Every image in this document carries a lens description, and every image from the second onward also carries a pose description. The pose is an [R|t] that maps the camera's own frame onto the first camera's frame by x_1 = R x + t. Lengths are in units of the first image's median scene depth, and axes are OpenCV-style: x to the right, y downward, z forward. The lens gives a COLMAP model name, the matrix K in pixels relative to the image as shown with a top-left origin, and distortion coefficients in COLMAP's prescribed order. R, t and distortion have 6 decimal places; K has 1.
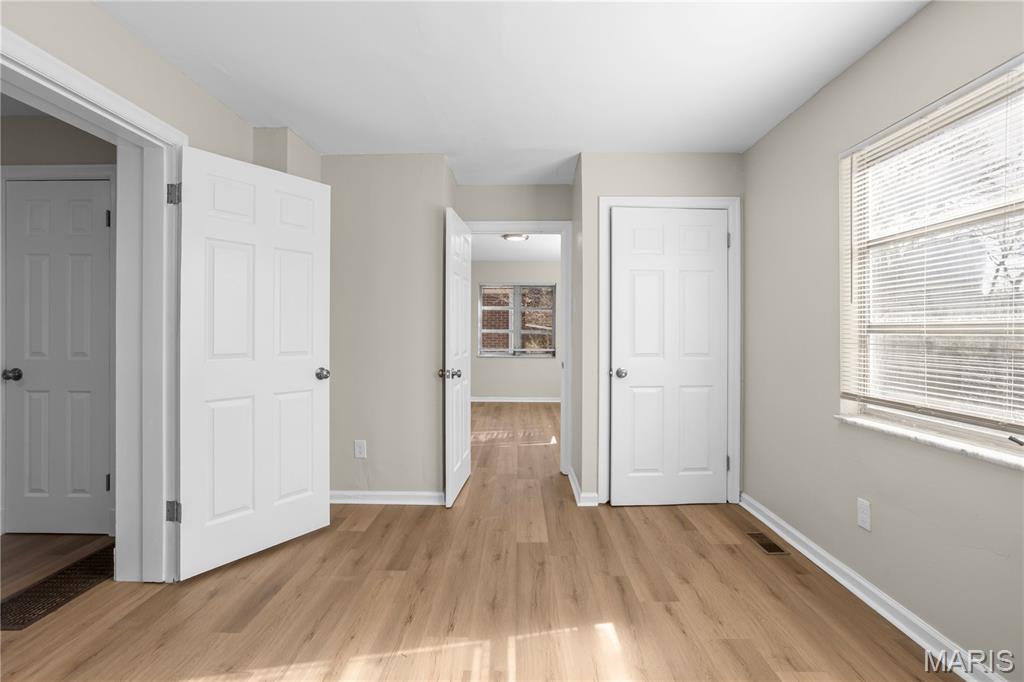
lens RADIAL K [[489.0, 0, 513.0], [0, 489.0, 336.5], [0, 0, 1]] dist [-0.001109, 0.001279]
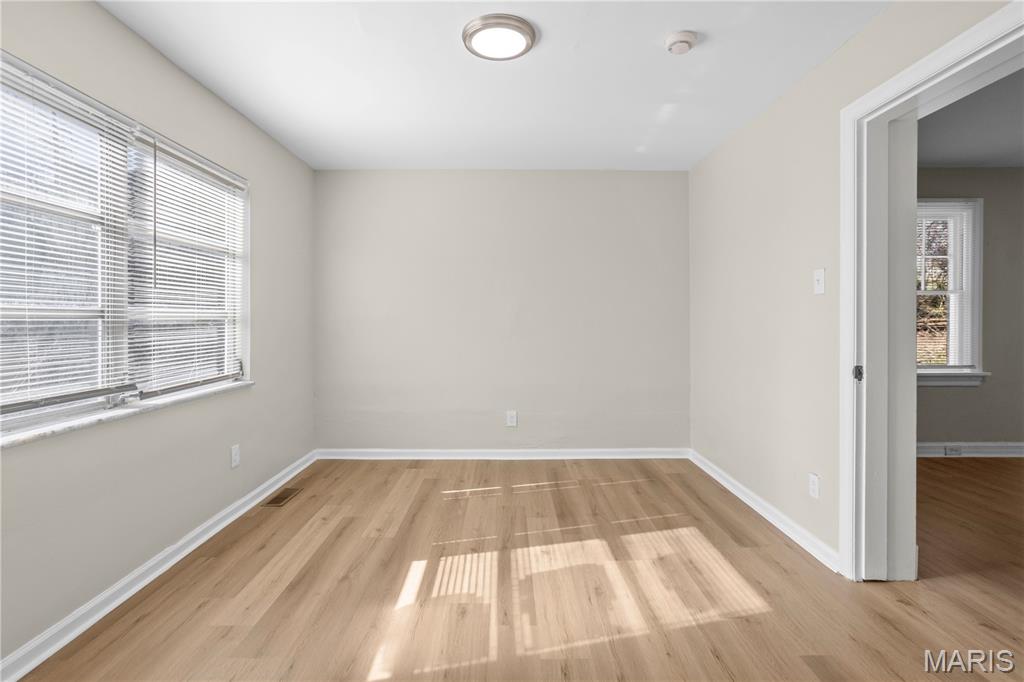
lens RADIAL K [[489.0, 0, 503.8], [0, 489.0, 321.4], [0, 0, 1]] dist [-0.001109, 0.001279]
pose [[-0.999991, -0.000391, -0.004274, -0.019392], [-0.000450, 0.999905, 0.013778, -0.013462], [0.004268, 0.013780, -0.999896, 1.953973]]
